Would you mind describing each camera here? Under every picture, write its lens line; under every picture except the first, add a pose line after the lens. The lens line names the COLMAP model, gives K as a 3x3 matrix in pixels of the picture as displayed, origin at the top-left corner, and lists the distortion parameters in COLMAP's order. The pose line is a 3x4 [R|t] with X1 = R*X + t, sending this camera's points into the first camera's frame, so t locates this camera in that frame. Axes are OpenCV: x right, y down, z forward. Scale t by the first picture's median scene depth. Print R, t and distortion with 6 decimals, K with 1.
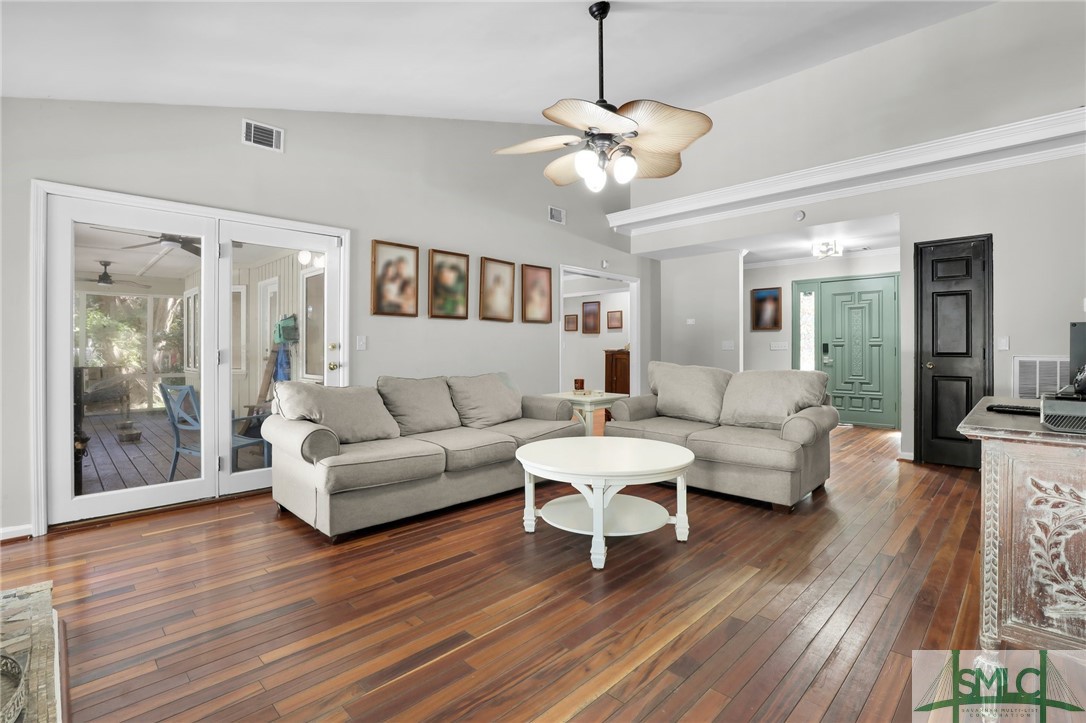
lens RADIAL K [[495.8, 0, 540.2], [0, 495.8, 355.6], [0, 0, 1]] dist [-0.003103, 0.000134]
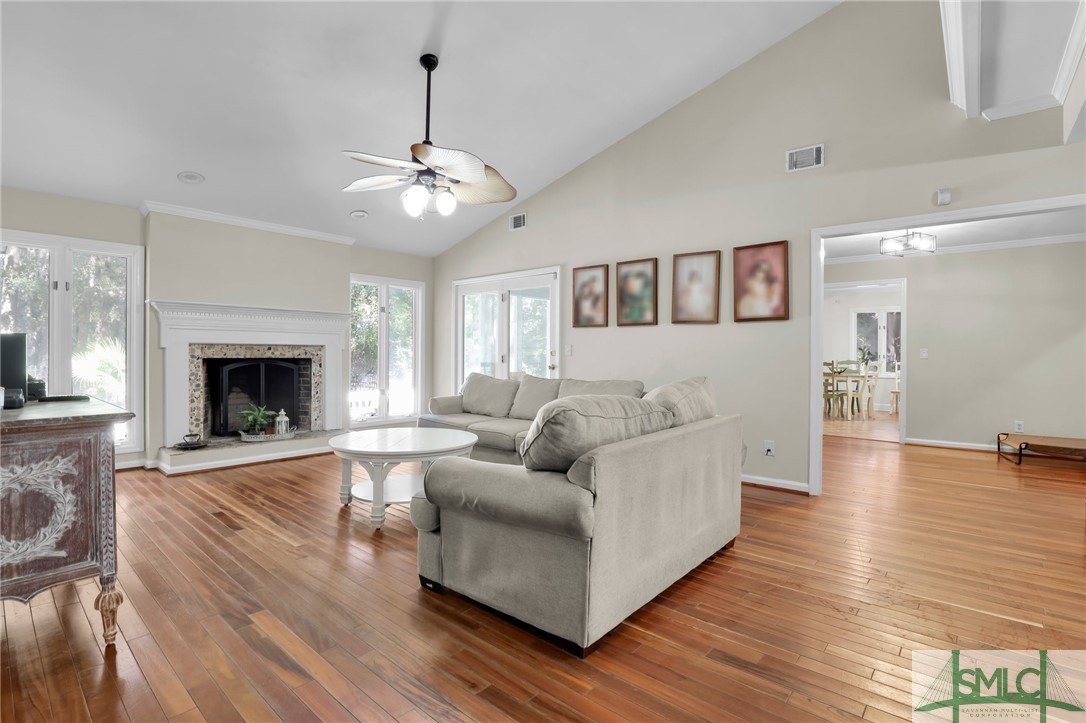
lens RADIAL K [[495.8, 0, 542.0], [0, 495.8, 354.9], [0, 0, 1]] dist [-0.003103, 0.000134]
pose [[0.093684, 0.009557, -0.995556, 0.796032], [-0.020212, 0.999766, 0.007696, -0.018137], [0.995397, 0.019402, 0.093855, 0.699963]]
